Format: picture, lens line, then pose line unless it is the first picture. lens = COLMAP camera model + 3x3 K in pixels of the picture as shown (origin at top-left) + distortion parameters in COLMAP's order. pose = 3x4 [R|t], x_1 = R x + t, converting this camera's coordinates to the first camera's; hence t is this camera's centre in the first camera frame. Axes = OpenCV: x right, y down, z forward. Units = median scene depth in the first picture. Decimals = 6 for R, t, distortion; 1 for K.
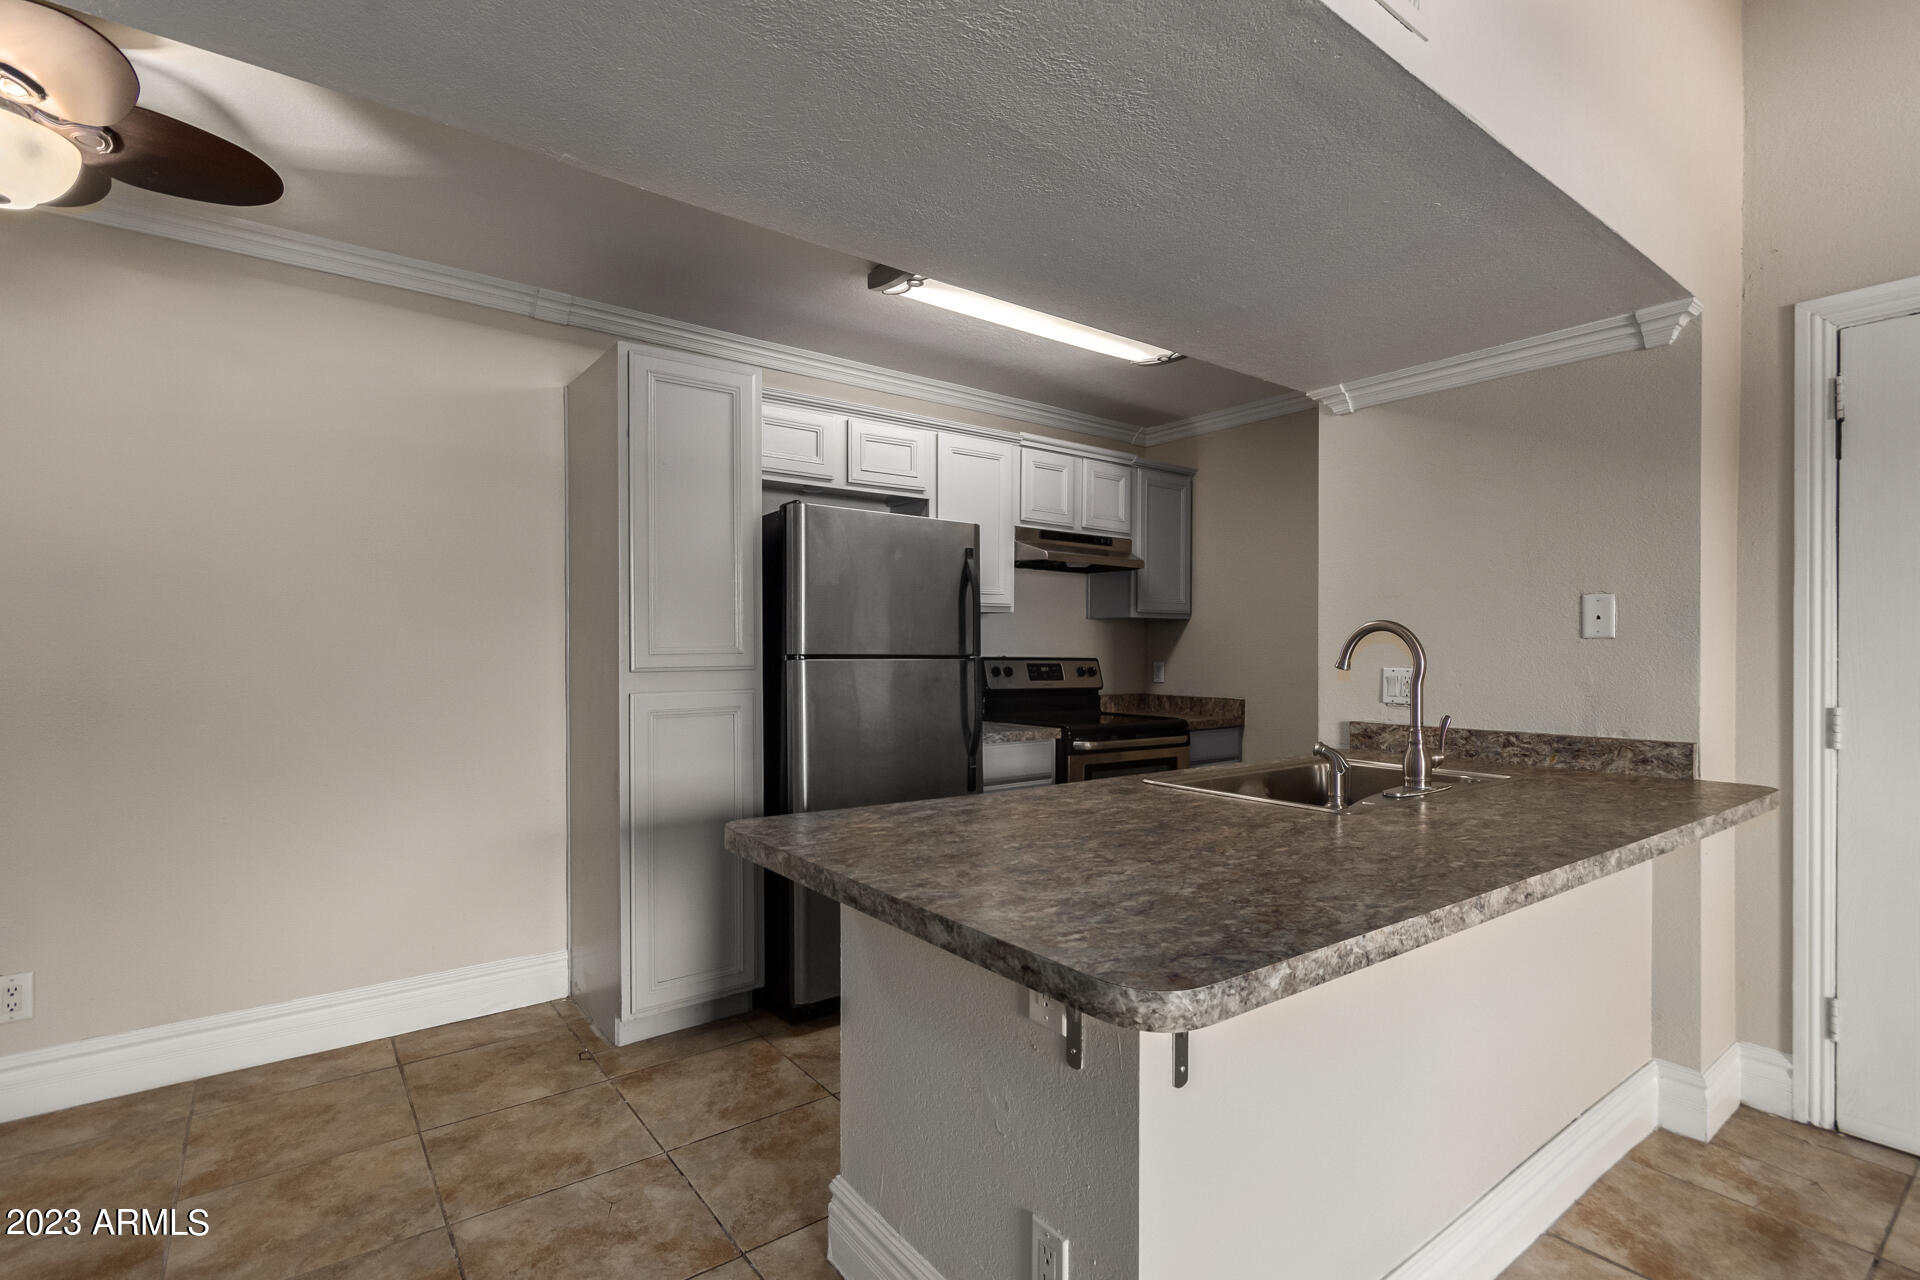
lens RADIAL K [[891.8, 0, 955.1], [0, 891.8, 651.8], [0, 0, 1]] dist [0.005329, 0.000519]
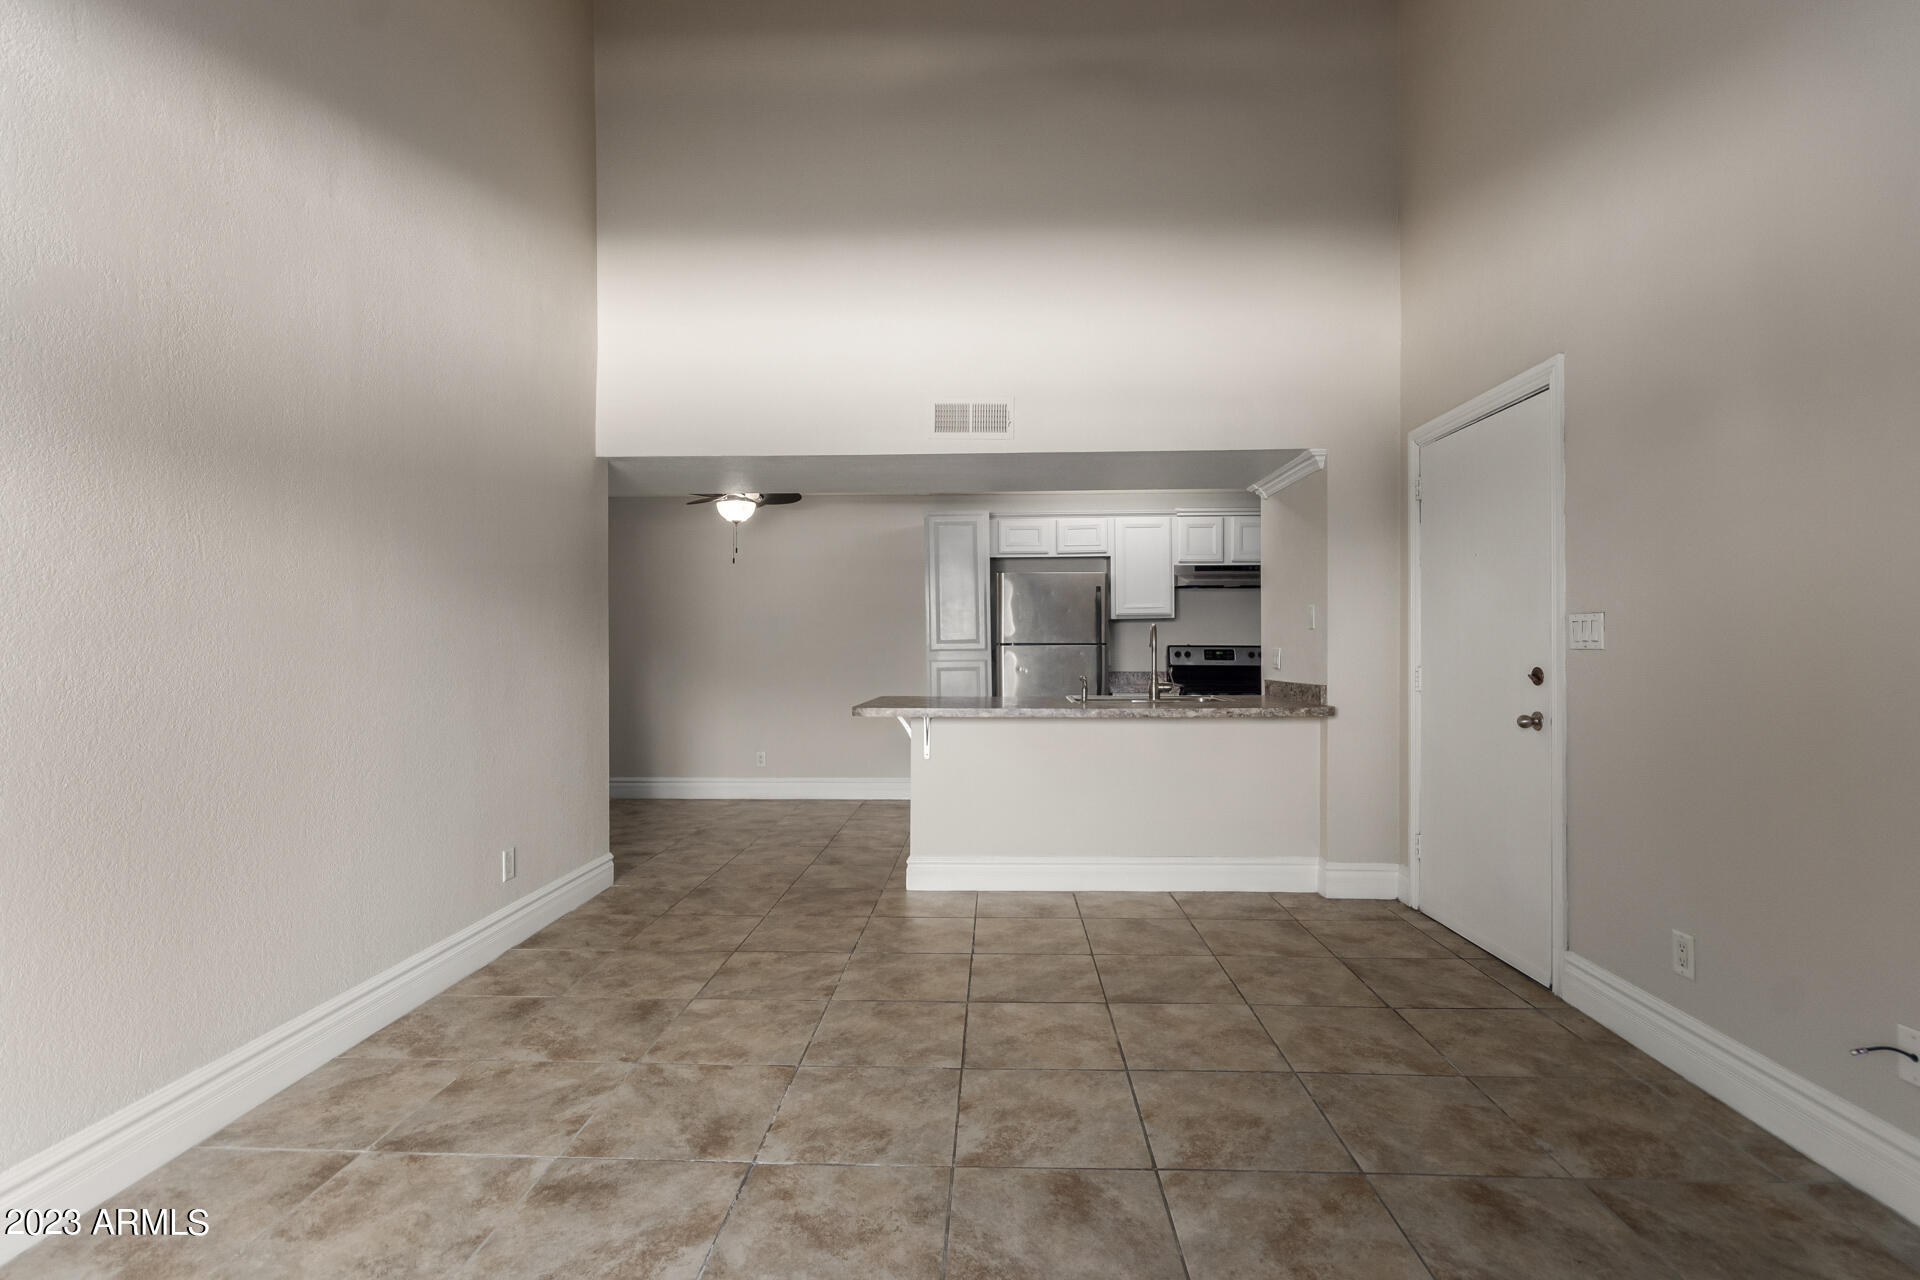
lens RADIAL K [[891.8, 0, 968.4], [0, 891.8, 647.0], [0, 0, 1]] dist [0.005329, 0.000519]
pose [[0.773796, -0.006699, -0.633399, 1.110778], [0.004958, 0.999977, -0.004519, 0.021076], [0.633415, 0.000356, 0.773812, -0.703125]]
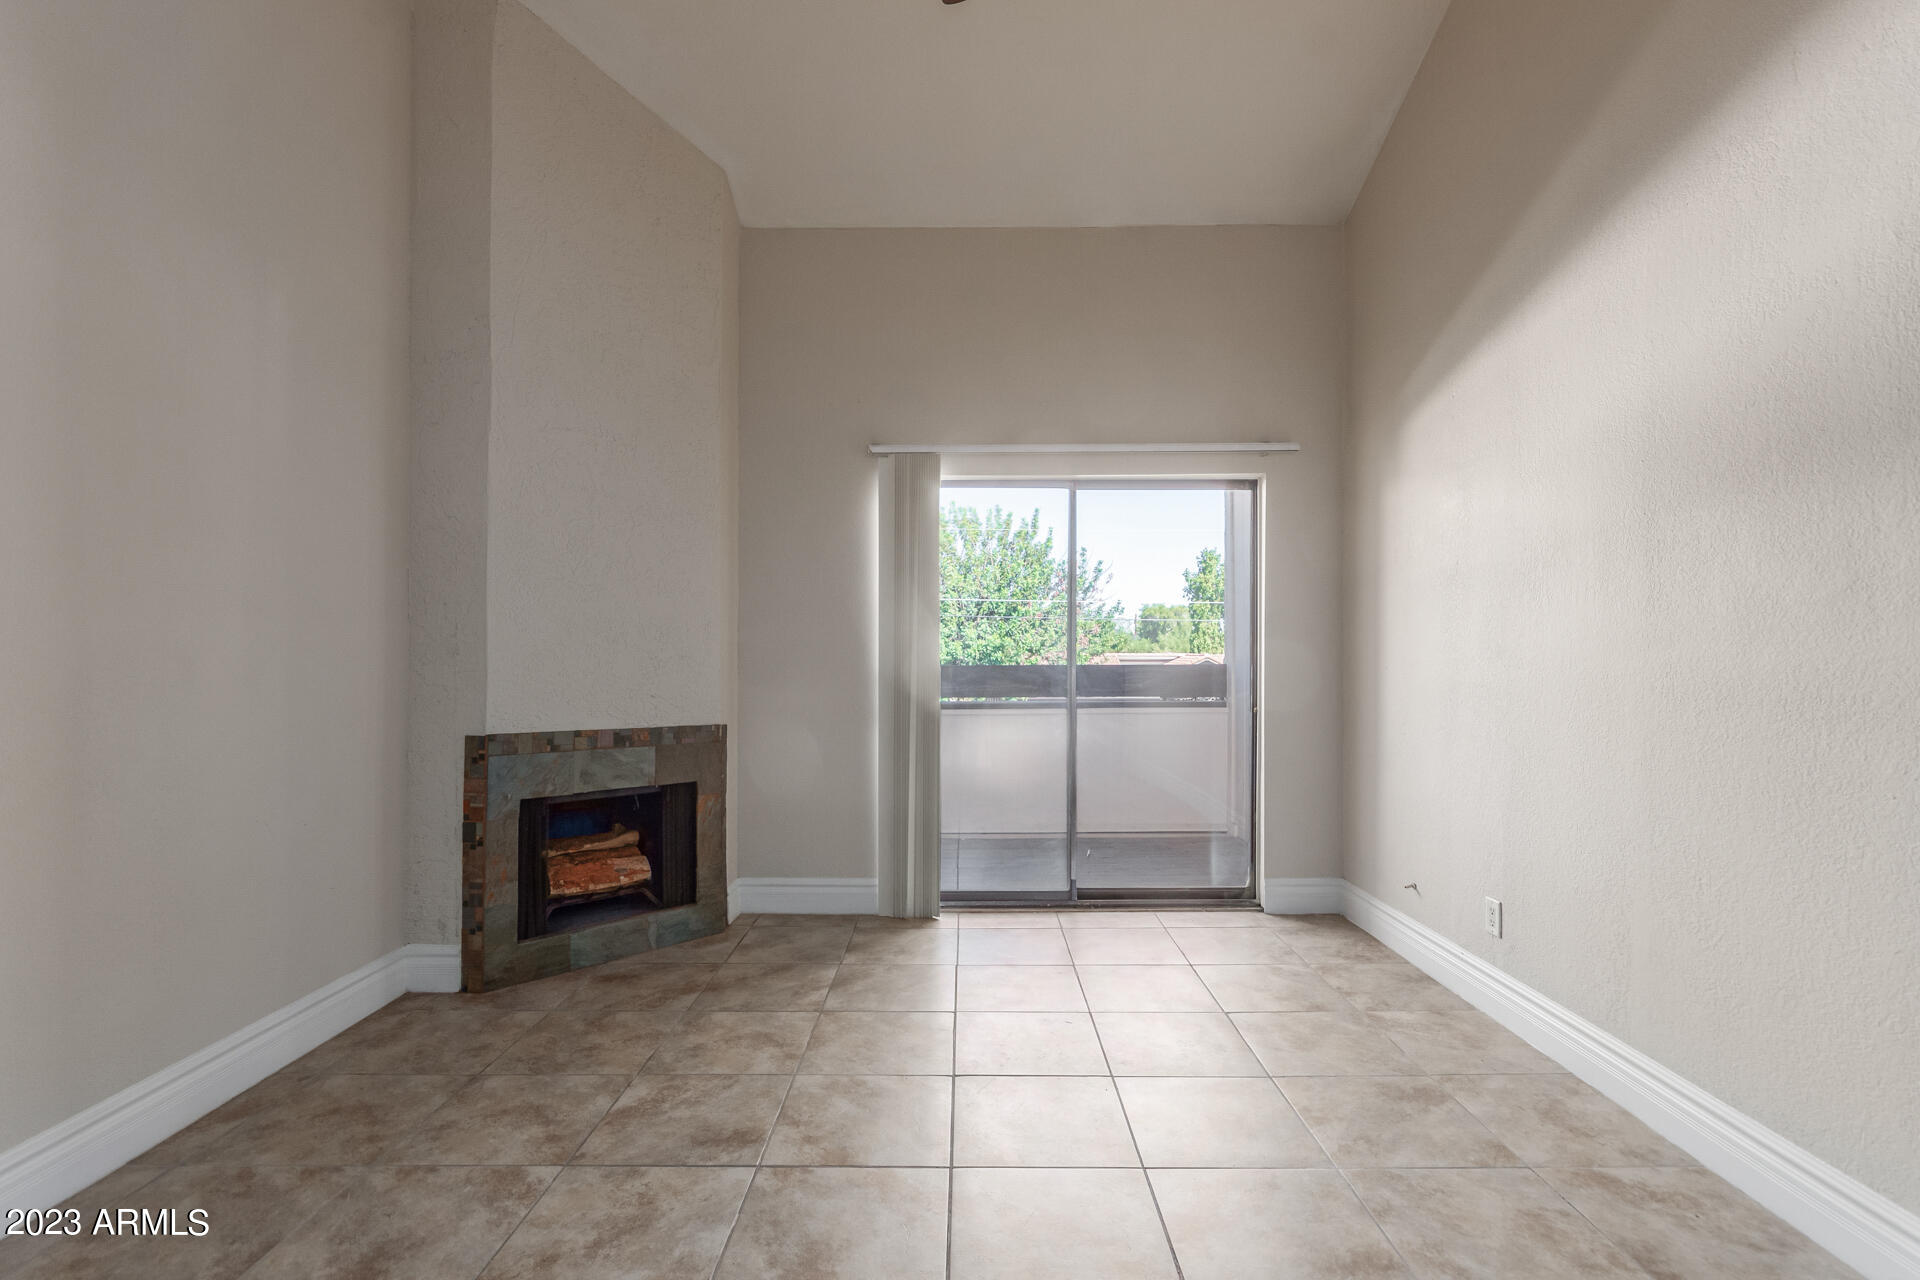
lens RADIAL K [[891.8, 0, 976.4], [0, 891.8, 644.6], [0, 0, 1]] dist [0.005329, 0.000519]
pose [[-0.803382, -0.005417, 0.595440, 0.289984], [-0.007851, 0.999968, -0.001496, -0.002427], [-0.595412, -0.005877, -0.803399, 0.296357]]
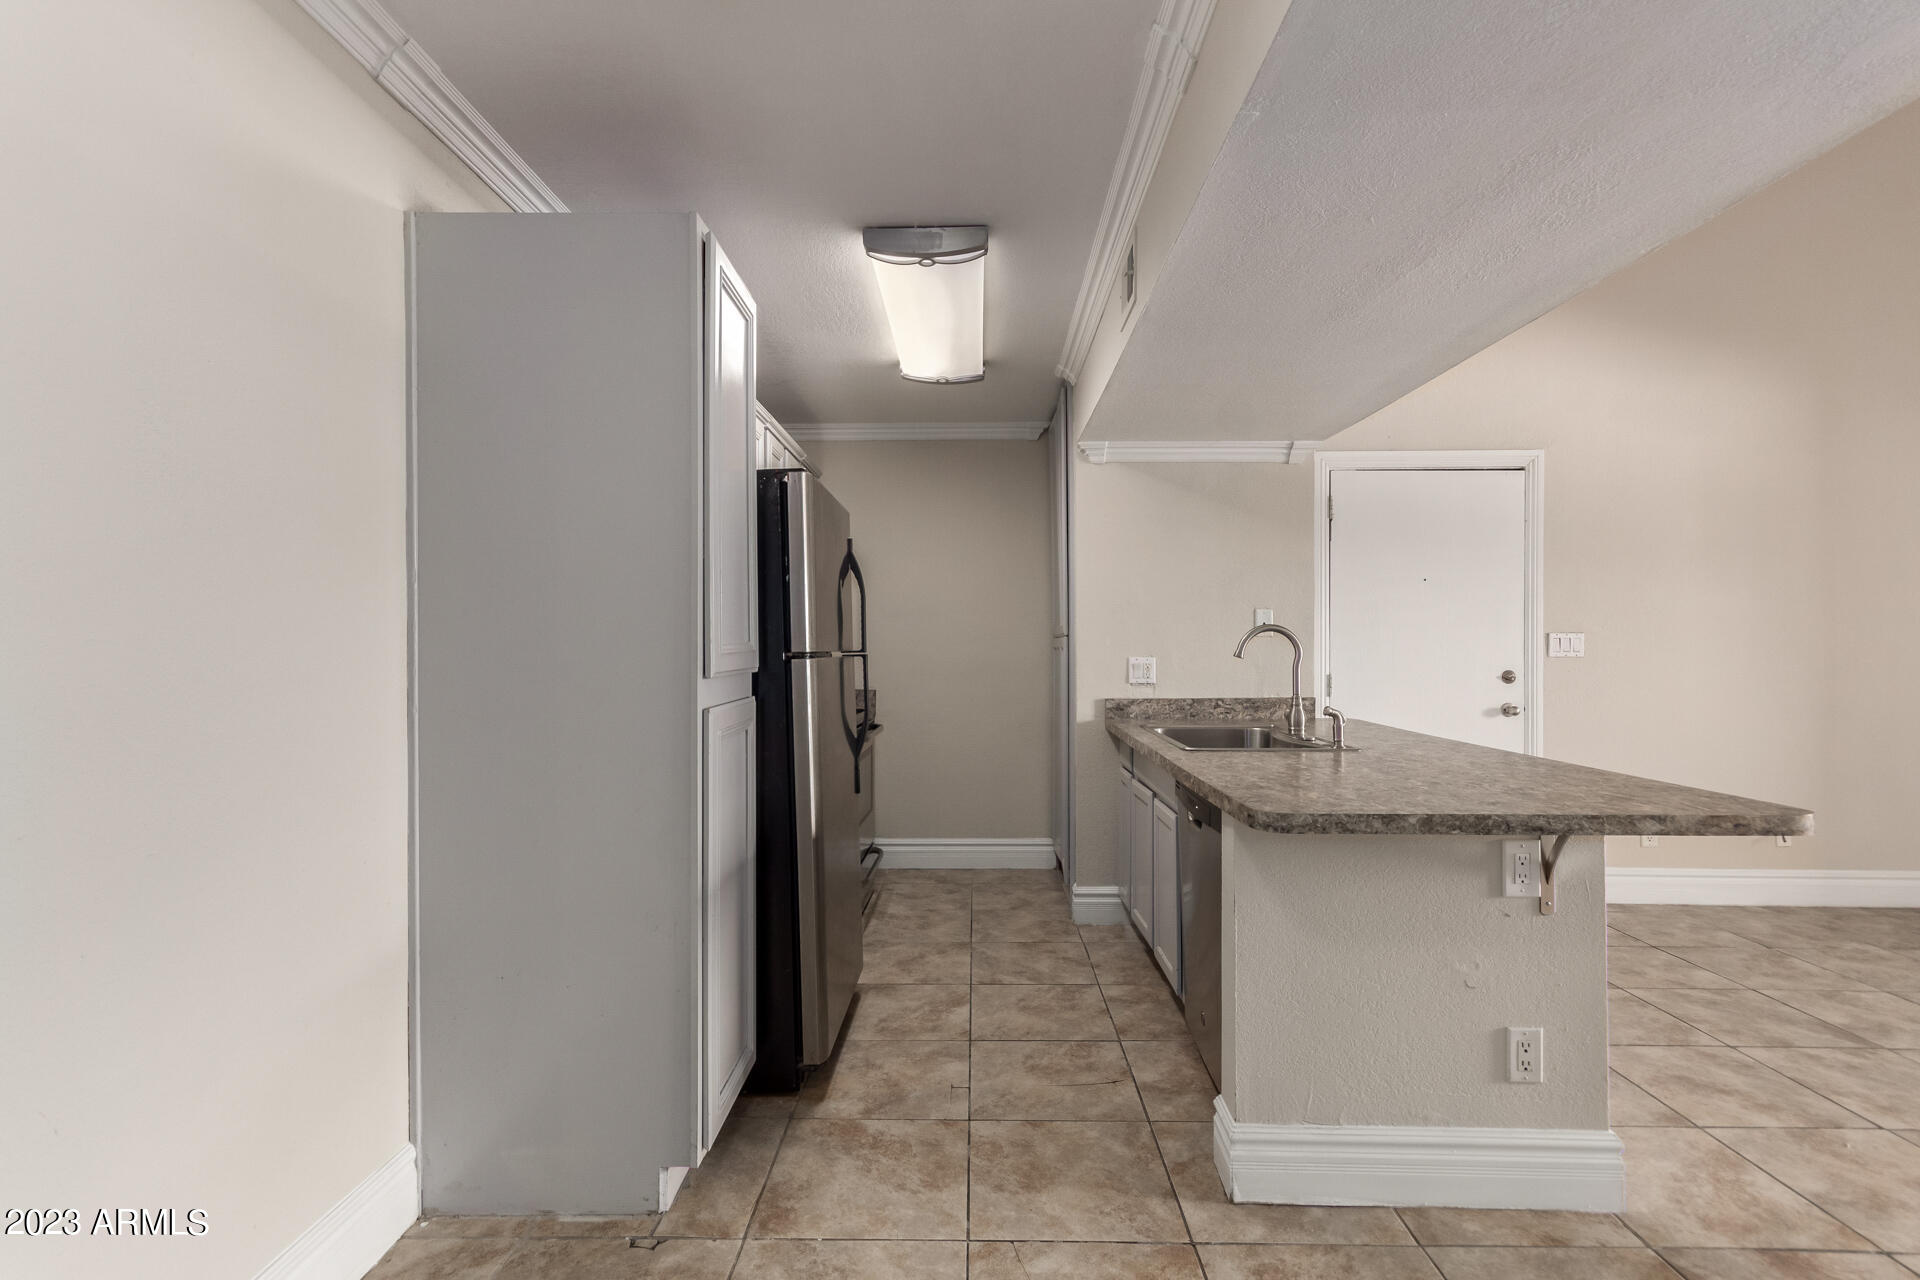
lens RADIAL K [[891.8, 0, 959.0], [0, 891.8, 652.6], [0, 0, 1]] dist [0.005329, 0.000519]
pose [[0.619953, -0.011101, 0.784560, -0.743494], [0.004889, 0.999935, 0.010285, -0.004669], [-0.784624, -0.002541, 0.619967, 0.363248]]
